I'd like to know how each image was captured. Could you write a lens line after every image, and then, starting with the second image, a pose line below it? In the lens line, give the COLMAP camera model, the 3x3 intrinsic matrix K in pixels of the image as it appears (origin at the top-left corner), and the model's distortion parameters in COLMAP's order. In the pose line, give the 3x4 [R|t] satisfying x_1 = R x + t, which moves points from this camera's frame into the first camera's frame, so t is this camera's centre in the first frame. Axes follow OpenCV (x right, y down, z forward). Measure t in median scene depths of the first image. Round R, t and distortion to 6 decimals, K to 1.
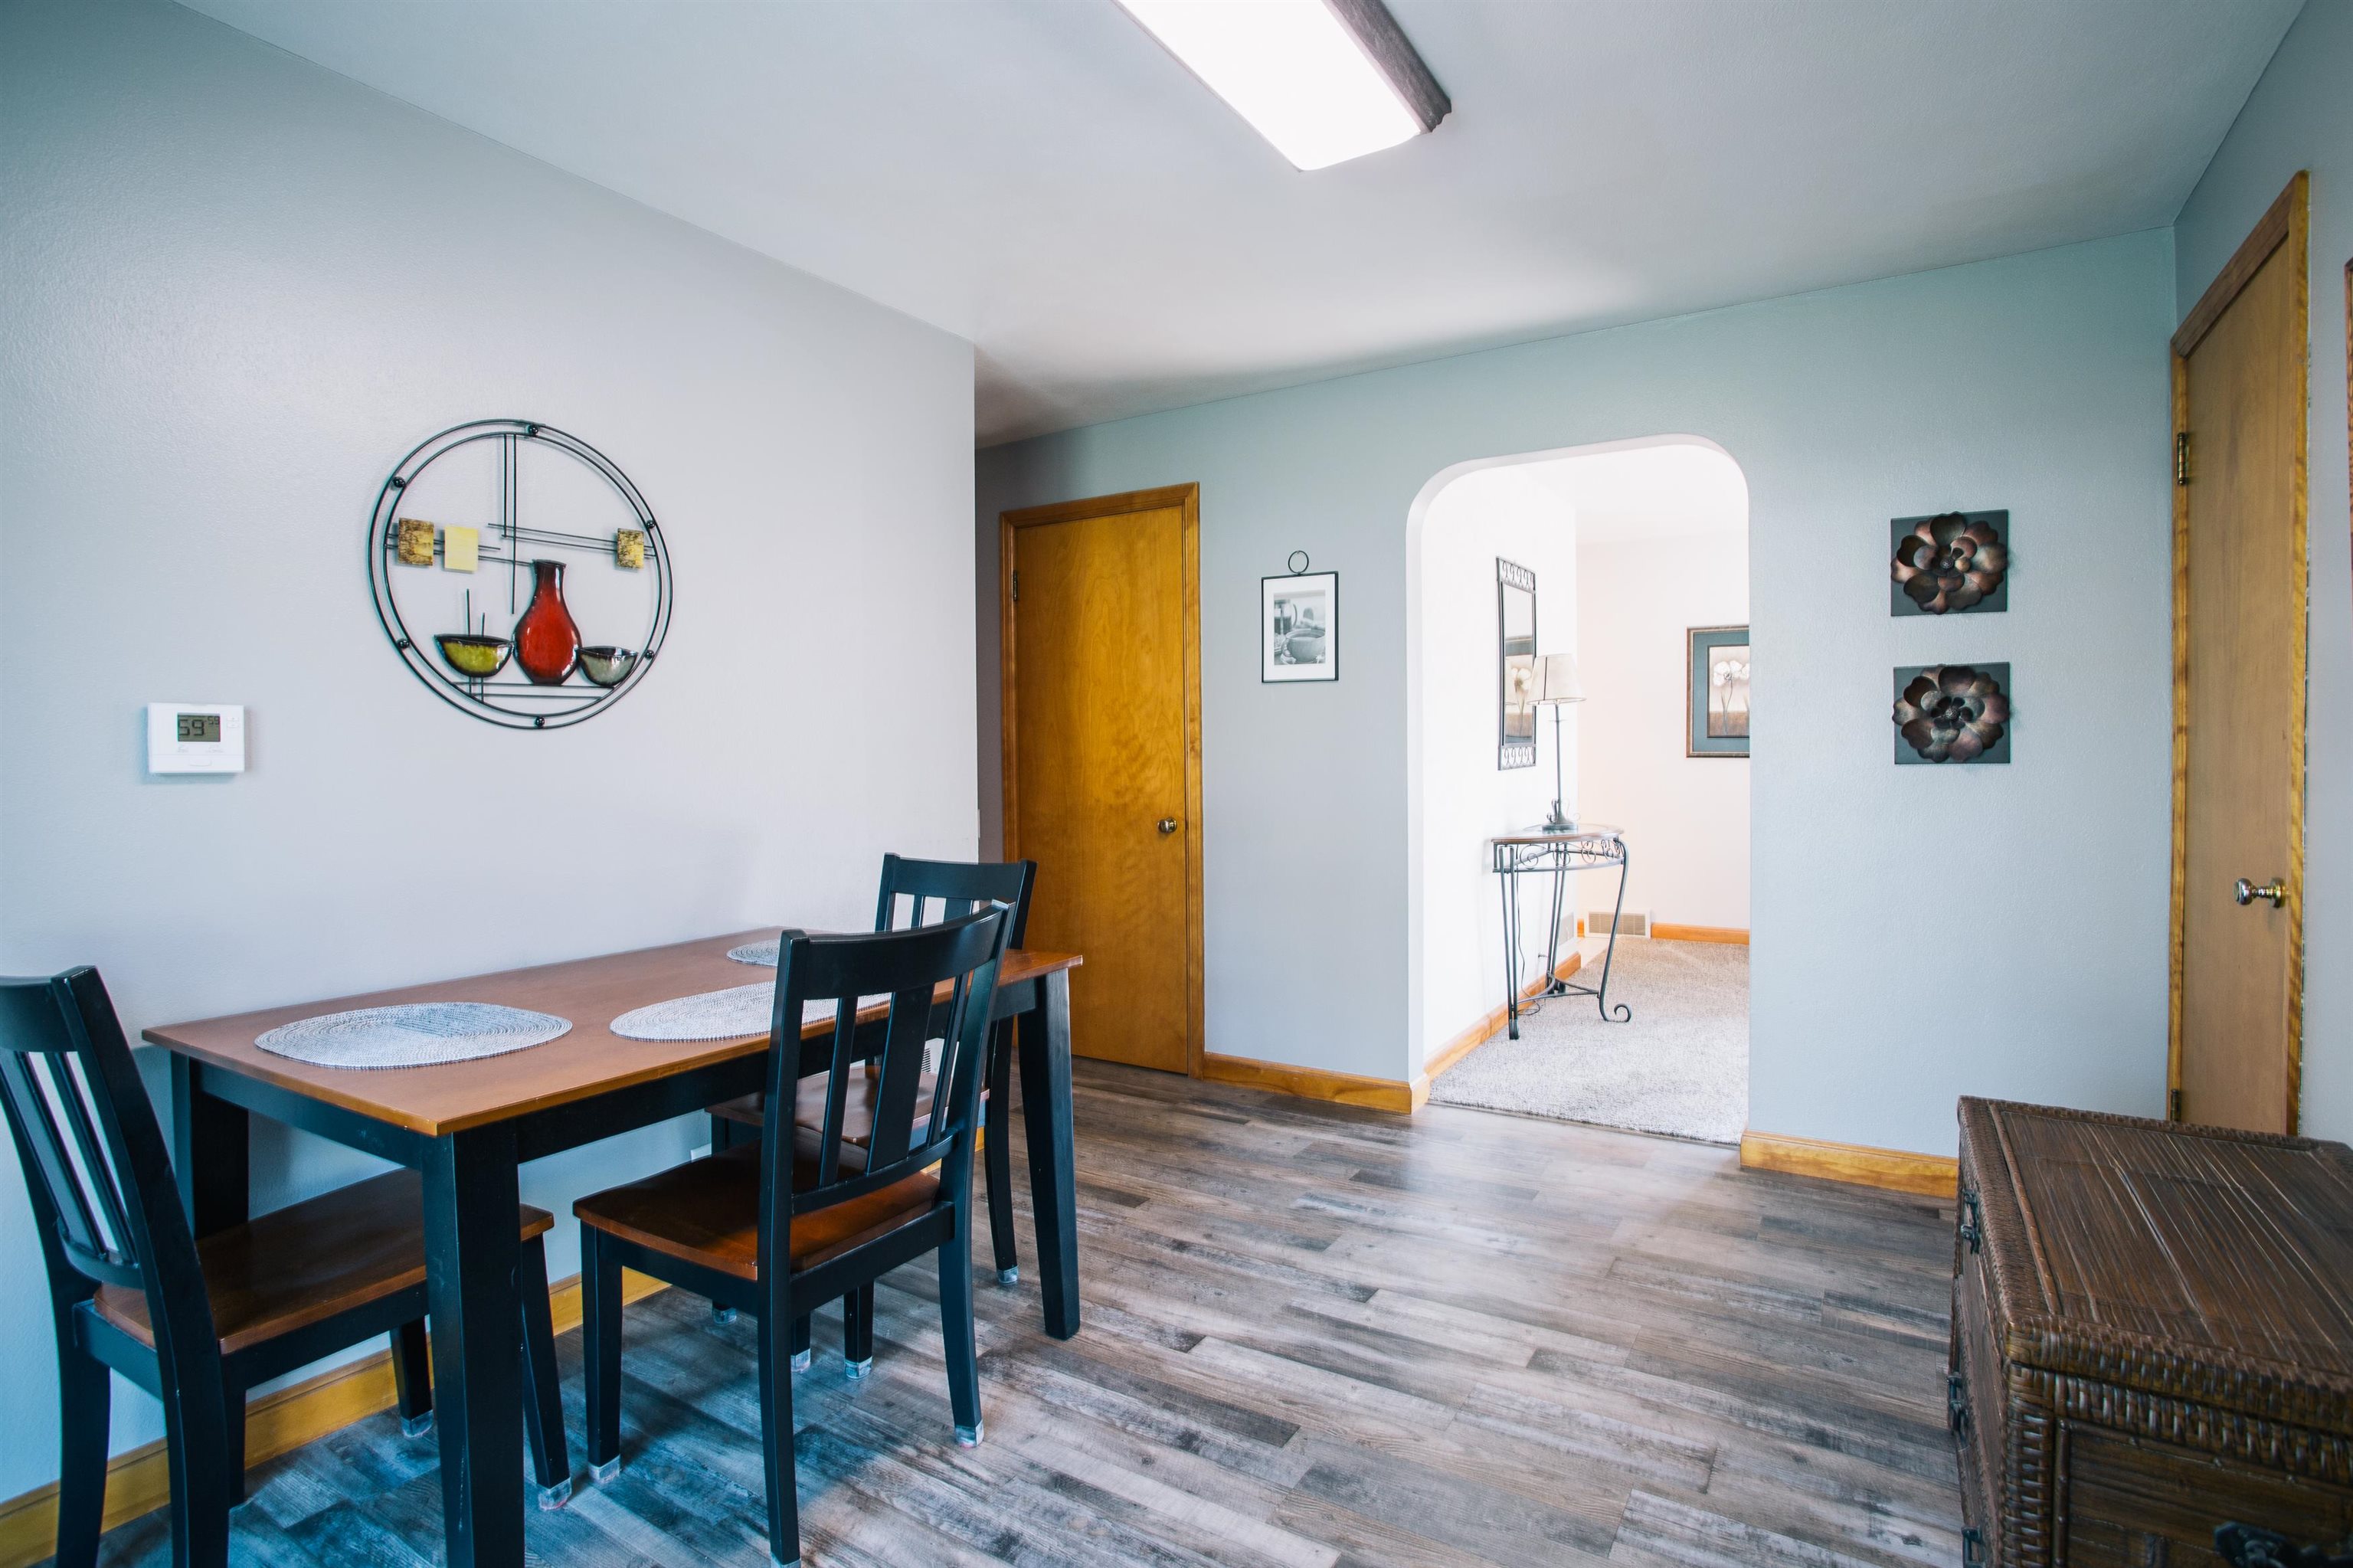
lens RADIAL K [[1139.6, 0, 1186.1], [0, 1139.6, 782.5], [0, 0, 1]] dist [-0.067435, 0.026918]
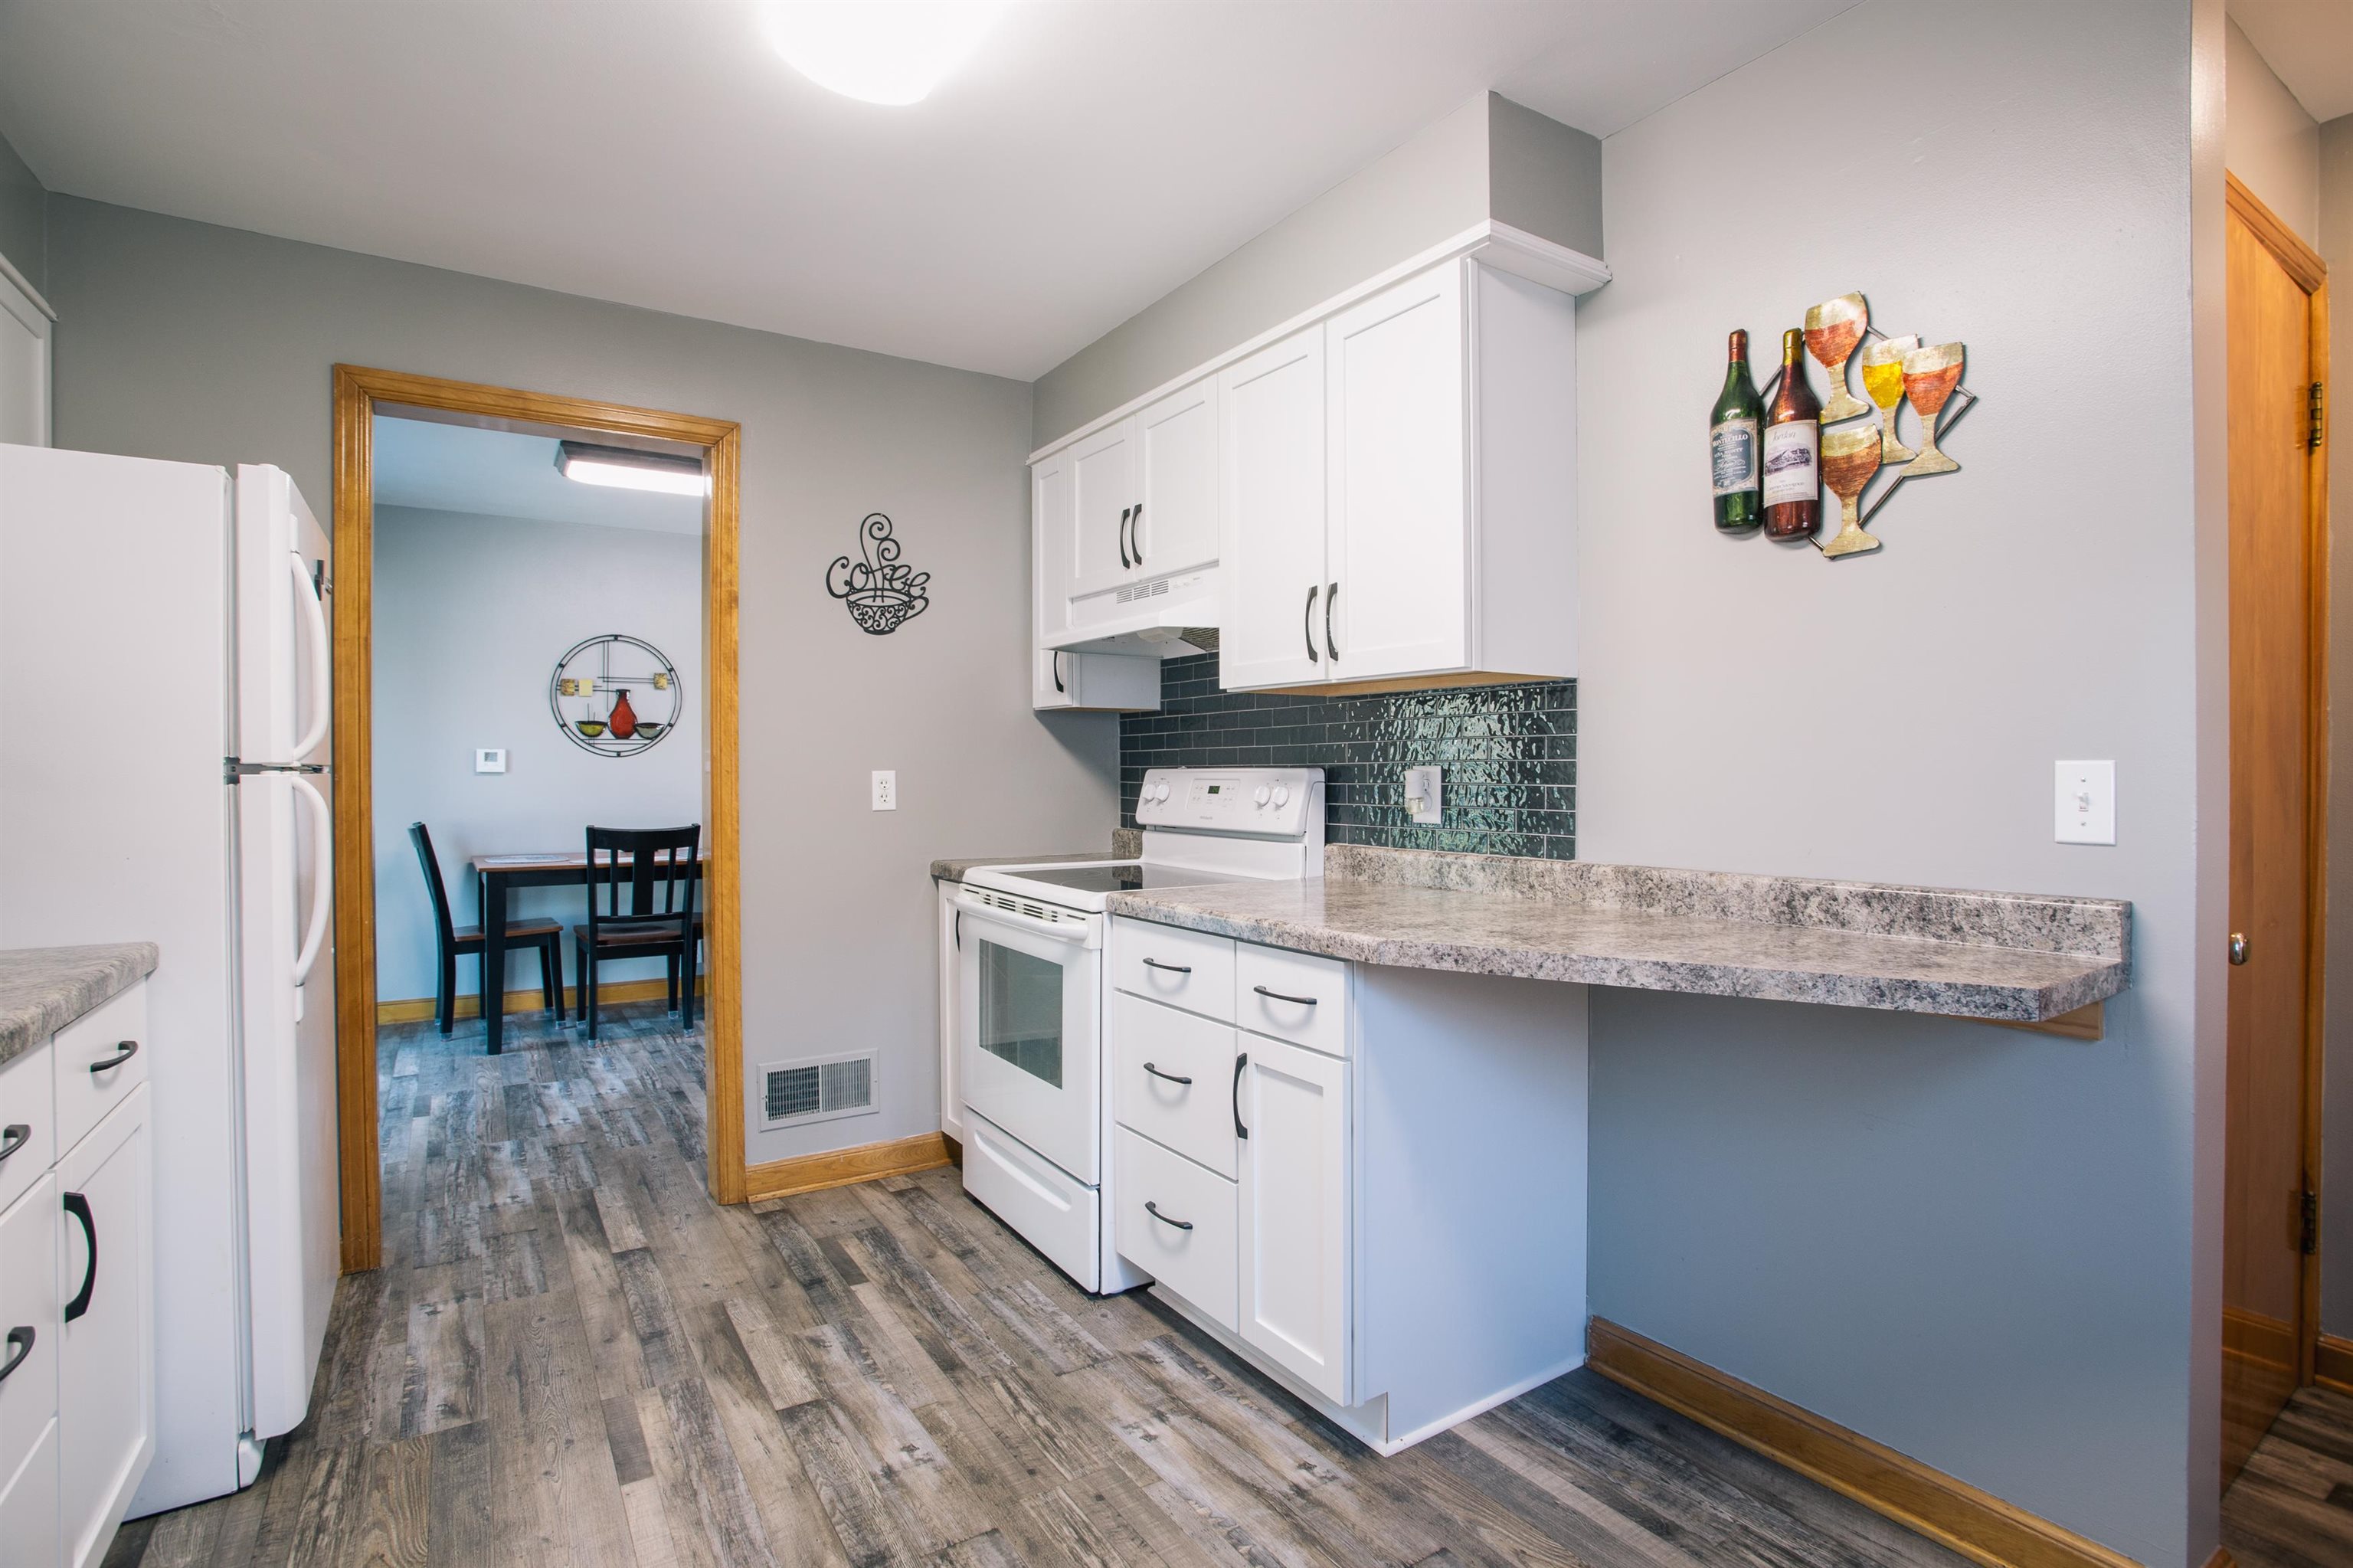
lens RADIAL K [[1139.6, 0, 1186.1], [0, 1139.6, 782.5], [0, 0, 1]] dist [-0.067435, 0.026918]
pose [[0.908089, 0.016931, -0.418434, 1.676964], [-0.022571, 0.999709, -0.008533, 0.001831], [0.418168, 0.017193, 0.908207, -0.766712]]
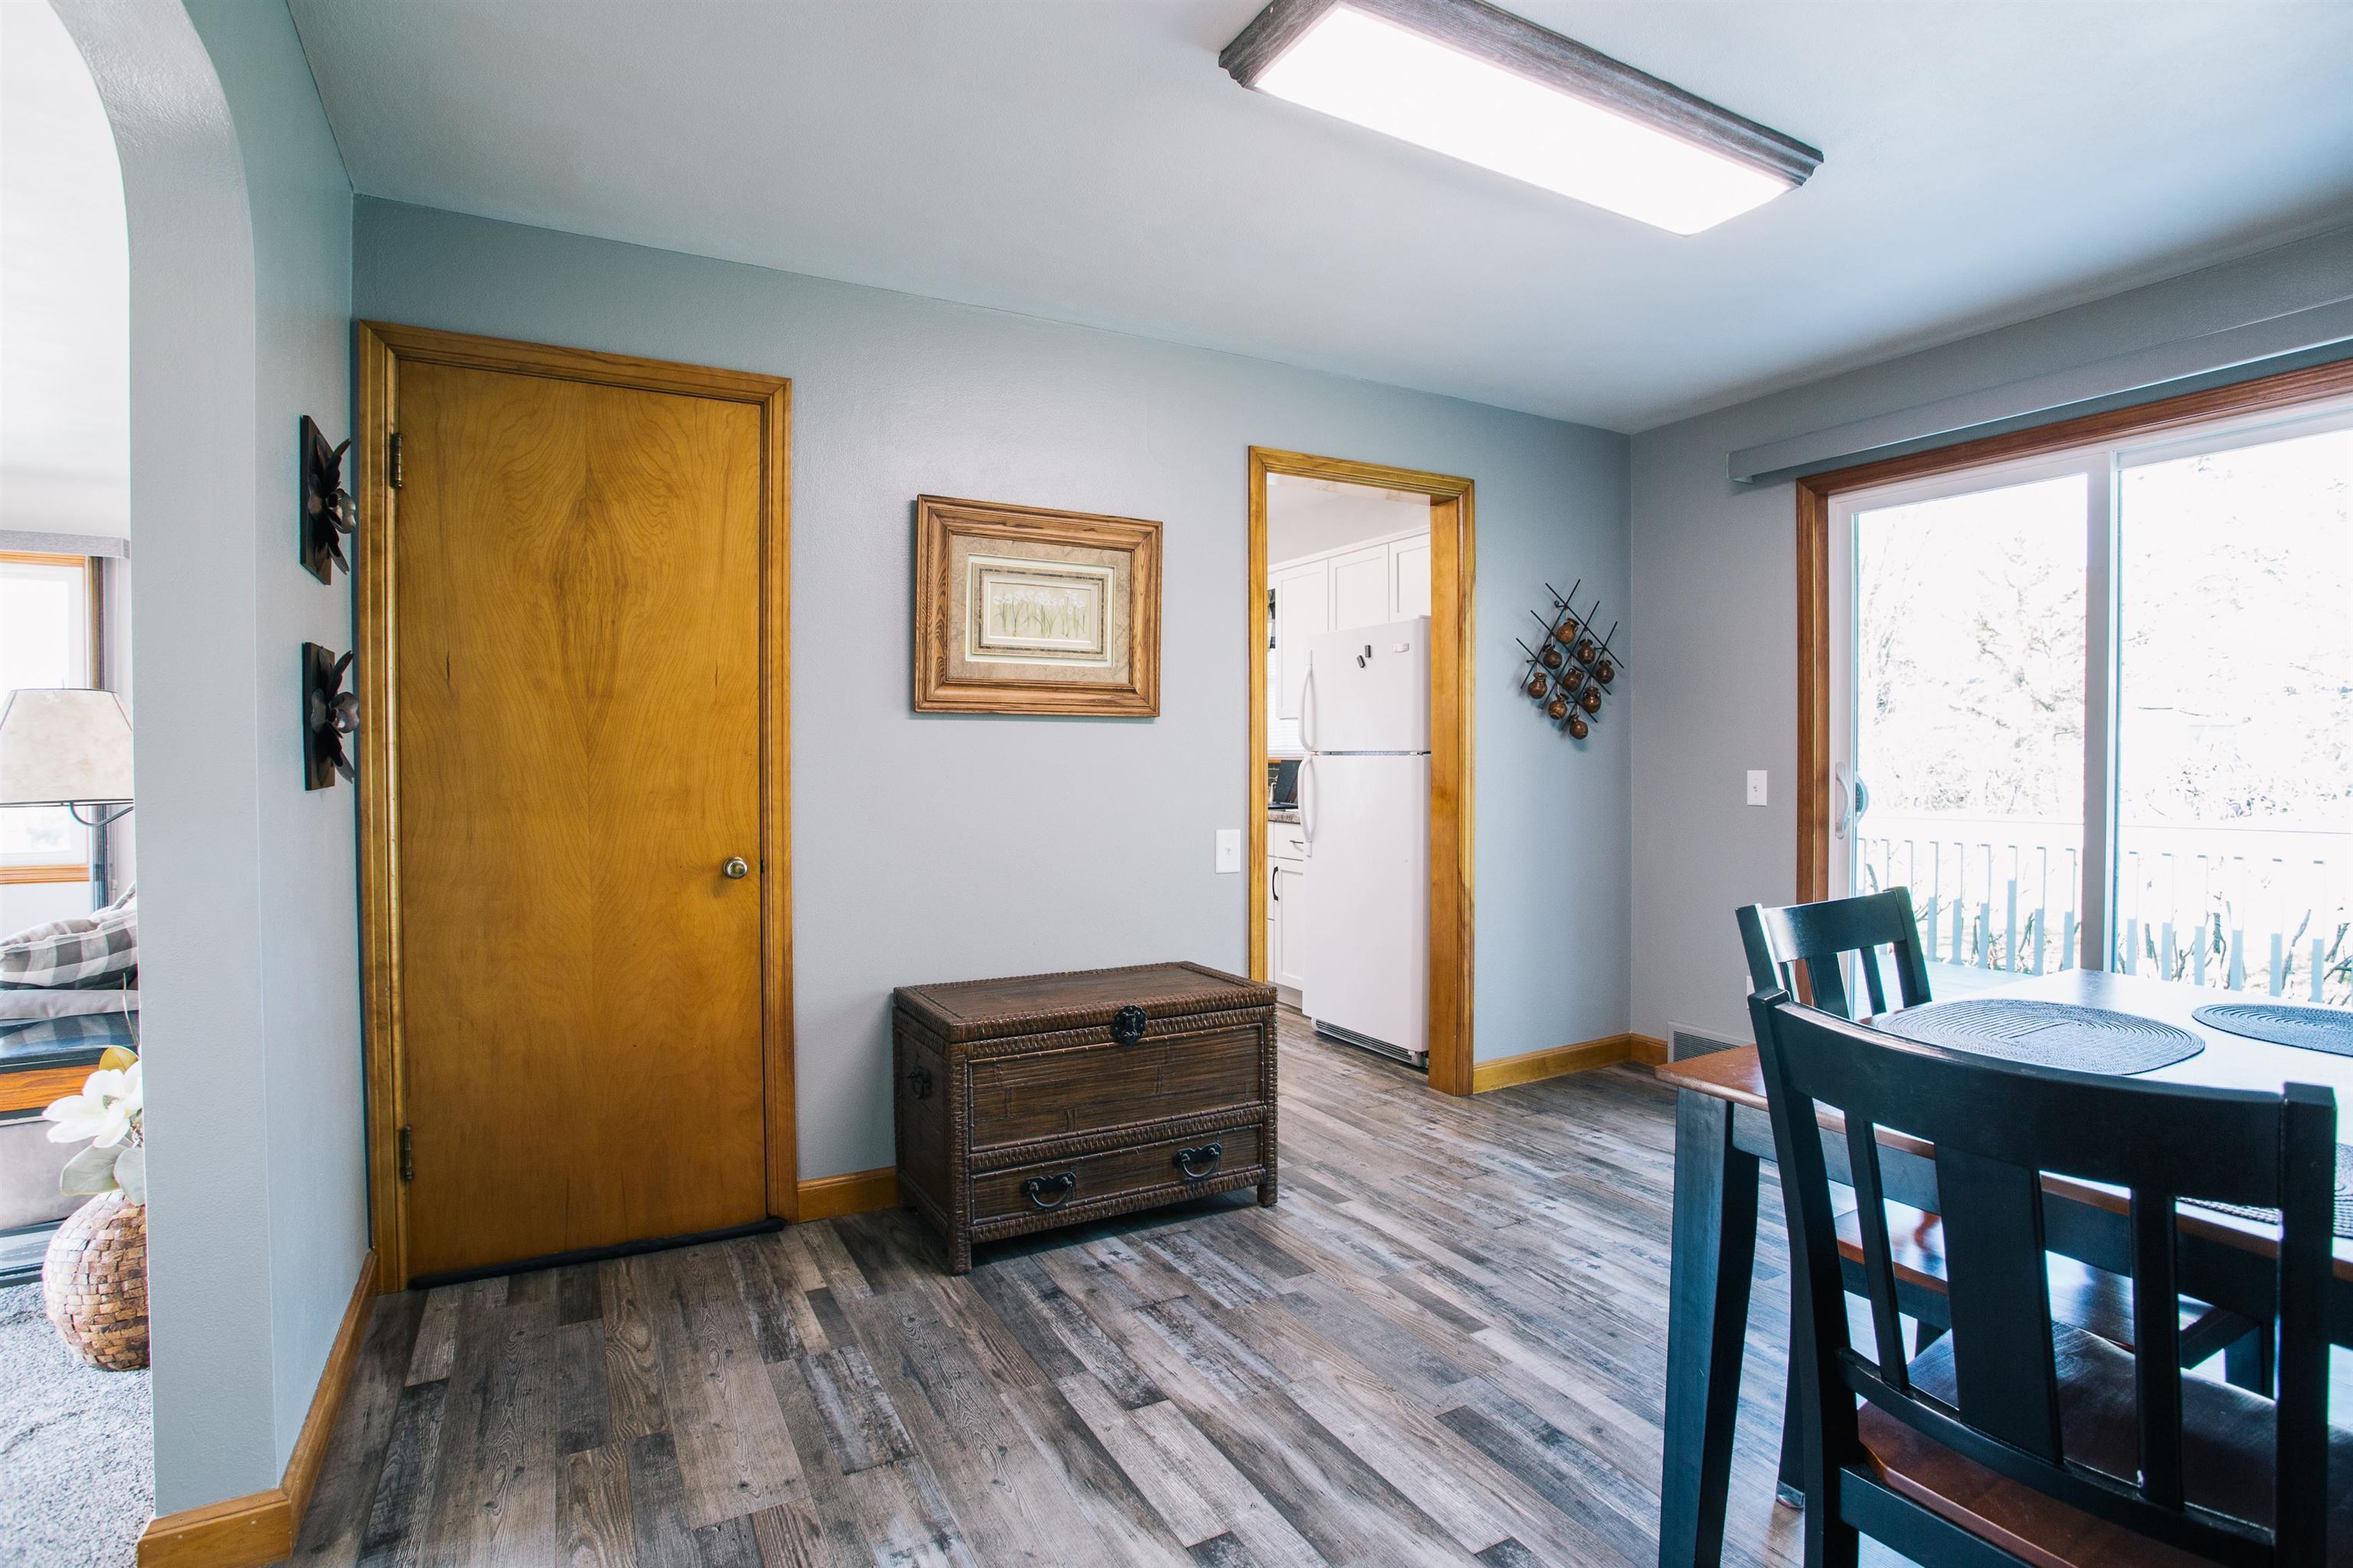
lens RADIAL K [[1161.6, 0, 1193.8], [0, 1161.6, 773.6], [0, 0, 1]] dist [-0.068840, 0.023066]
pose [[-0.876249, 0.007930, 0.481792, -0.185353], [0.028531, 0.998964, 0.035449, -0.046174], [-0.481012, 0.044808, -0.875568, 1.764940]]
